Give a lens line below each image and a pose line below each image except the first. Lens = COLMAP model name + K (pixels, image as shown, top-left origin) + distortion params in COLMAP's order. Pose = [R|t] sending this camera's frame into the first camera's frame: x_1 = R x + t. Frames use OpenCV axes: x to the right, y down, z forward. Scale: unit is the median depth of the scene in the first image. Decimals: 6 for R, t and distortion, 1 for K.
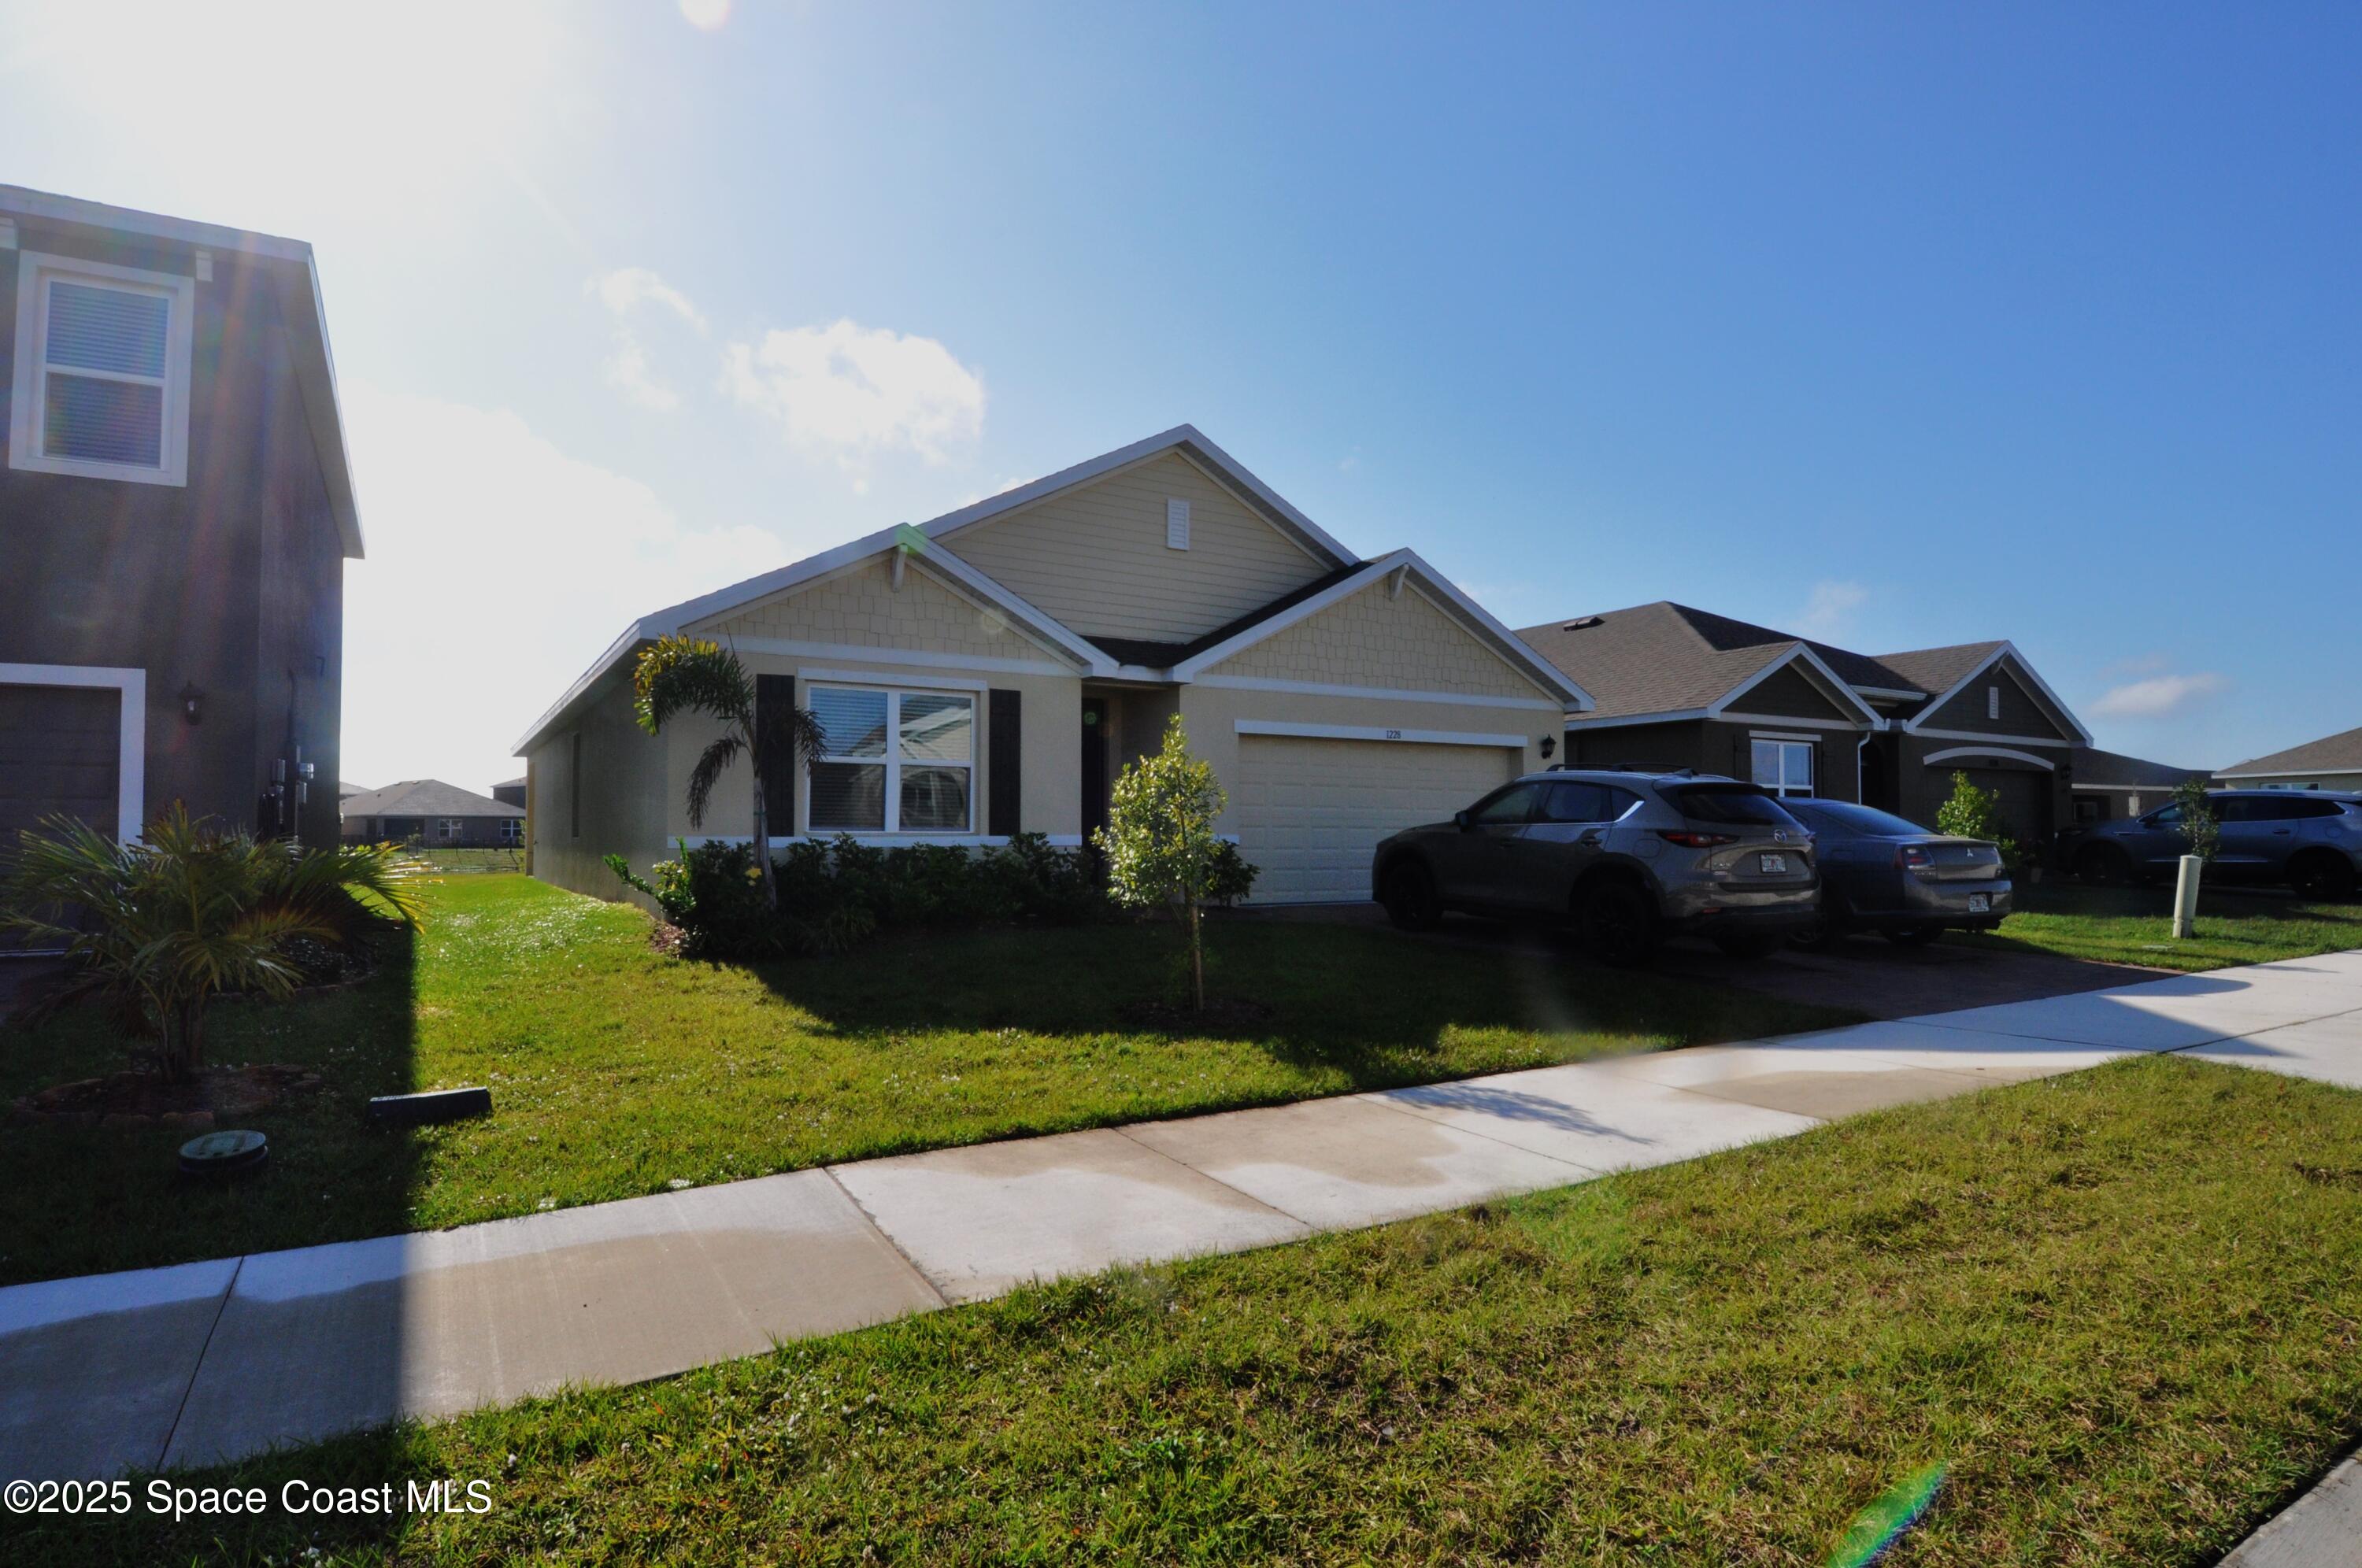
lens RADIAL K [[1230.0, 0, 1166.0], [0, 1230.0, 784.9], [0, 0, 1]] dist [0.008014, -0.002113]
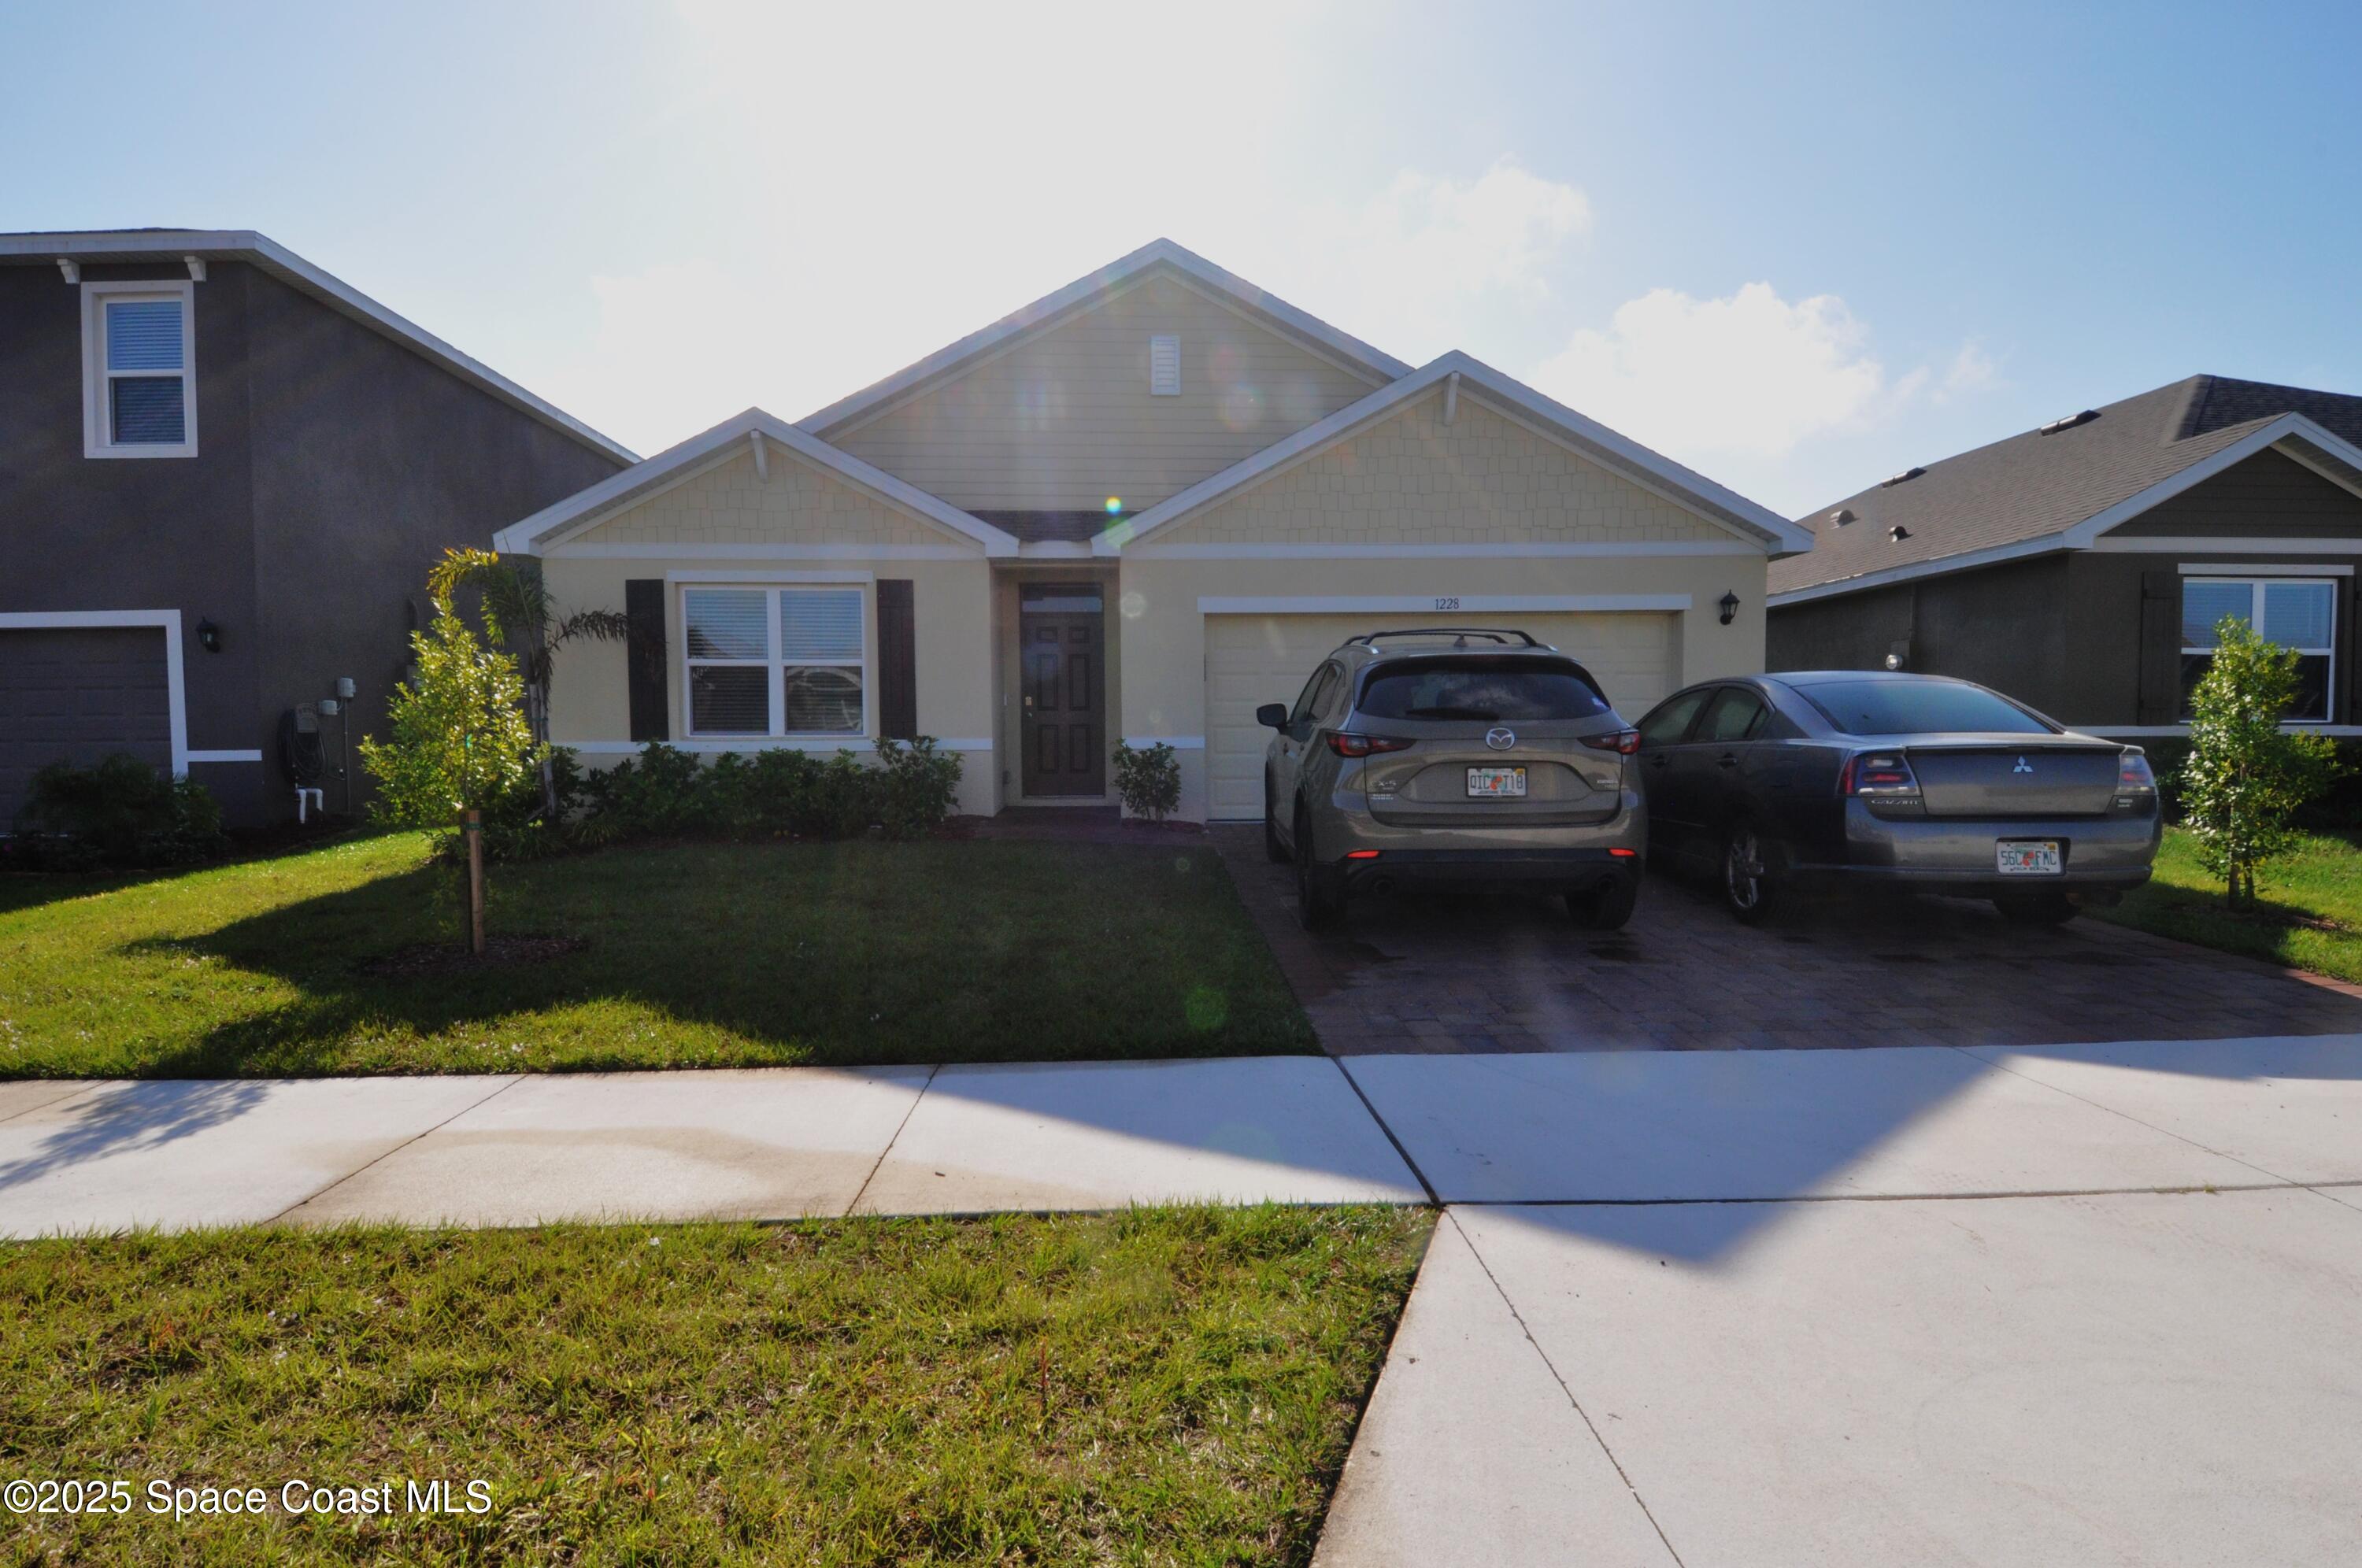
lens RADIAL K [[1230.0, 0, 1184.3], [0, 1230.0, 774.4], [0, 0, 1]] dist [0.008014, -0.002113]
pose [[0.875793, 0.009901, -0.482585, 0.502778], [0.026496, 0.997296, 0.068545, 0.010310], [0.481958, -0.072818, 0.873163, 0.295779]]
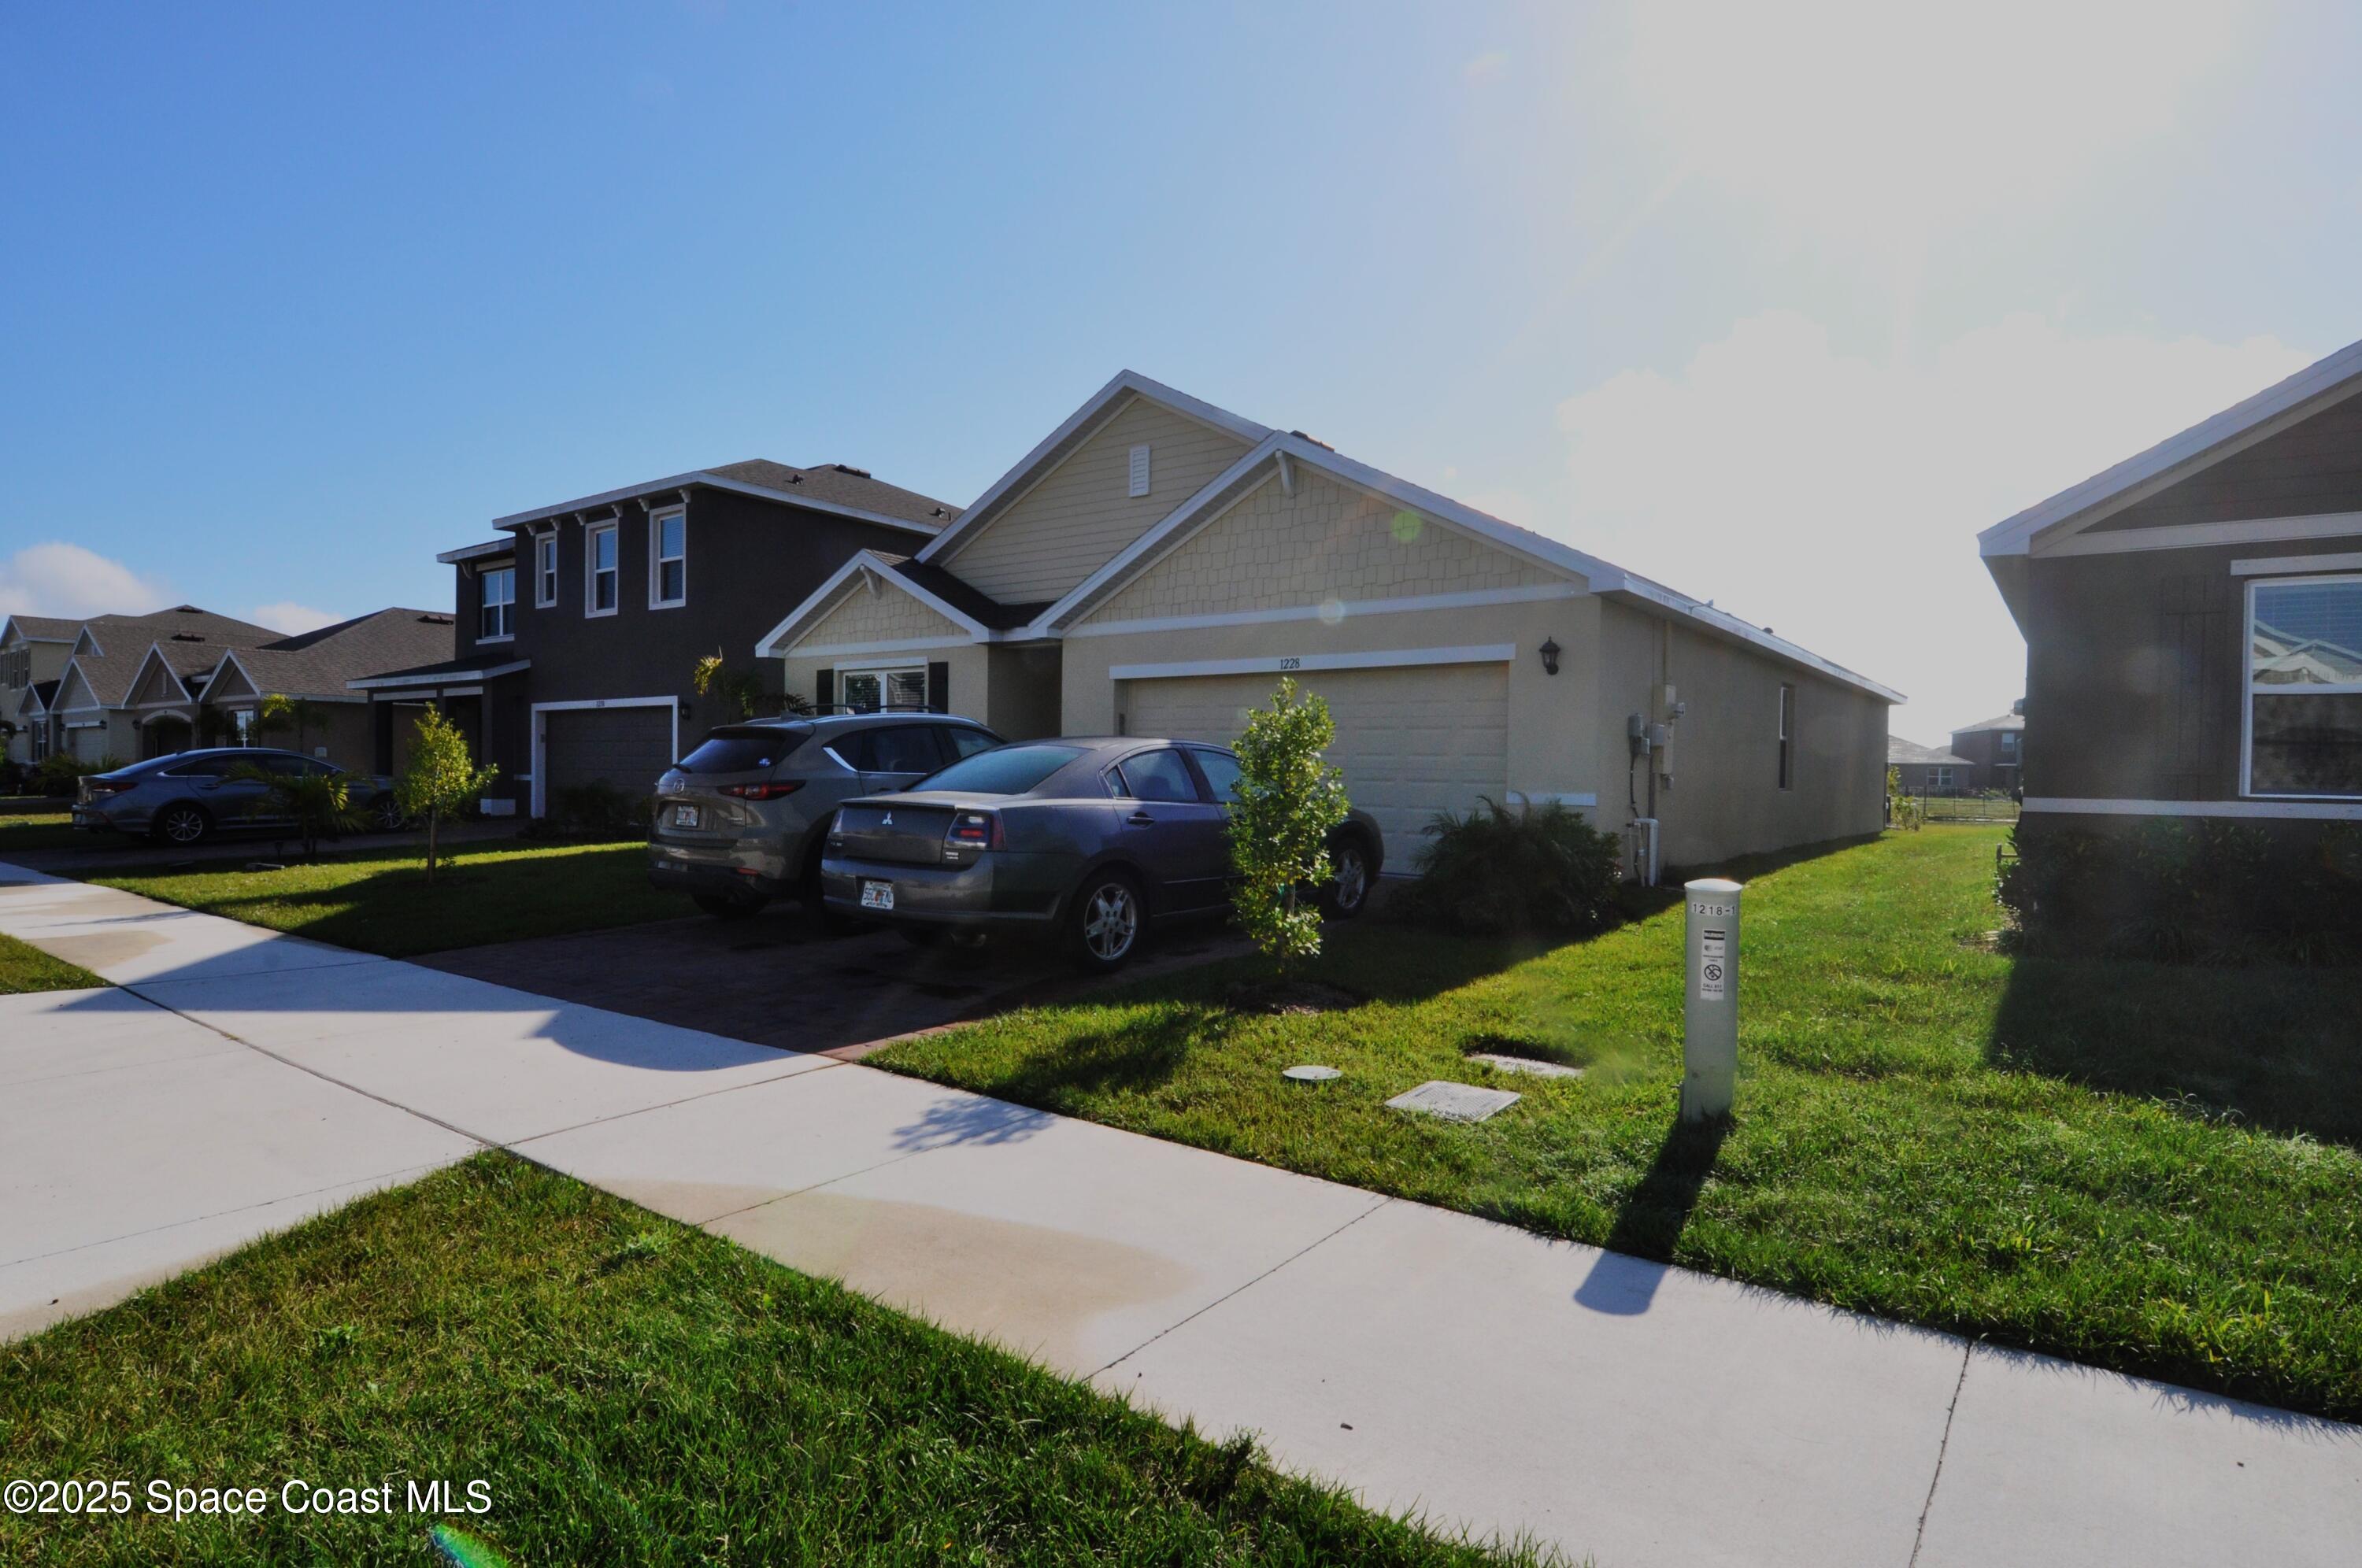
lens RADIAL K [[1230.0, 0, 1175.8], [0, 1230.0, 785.4], [0, 0, 1]] dist [0.008014, -0.002113]
pose [[0.376798, 0.015244, -0.926170, 1.111291], [0.025243, 0.999324, 0.026717, 0.019954], [0.925952, -0.033446, 0.376158, 0.753634]]
